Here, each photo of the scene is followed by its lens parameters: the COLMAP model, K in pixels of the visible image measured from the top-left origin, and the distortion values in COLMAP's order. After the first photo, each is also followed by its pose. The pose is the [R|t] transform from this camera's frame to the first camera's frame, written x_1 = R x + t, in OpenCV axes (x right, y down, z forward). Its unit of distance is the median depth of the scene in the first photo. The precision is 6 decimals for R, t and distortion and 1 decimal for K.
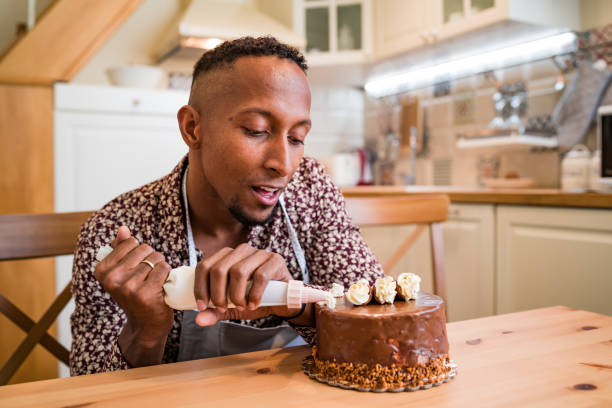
lens RADIAL K [[588.6, 0, 299.9], [0, 588.6, 201.8], [0, 0, 1]] dist [-0.083205, 0.001885]
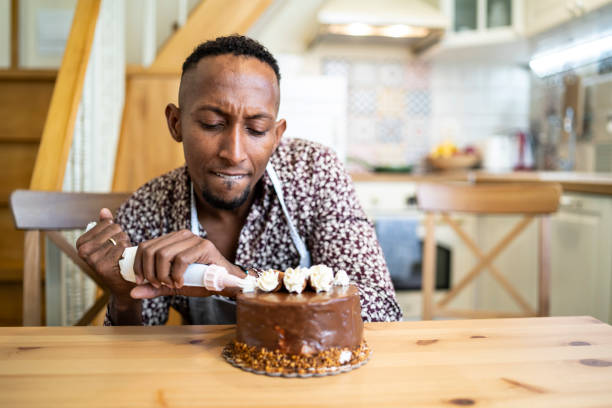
lens RADIAL K [[588.6, 0, 299.9], [0, 588.6, 201.8], [0, 0, 1]] dist [-0.083205, 0.001885]
pose [[0.934492, 0.039687, -0.353764, 0.369771], [-0.026749, 0.998785, 0.041390, -0.023612], [0.354977, -0.029216, 0.934418, 0.018833]]
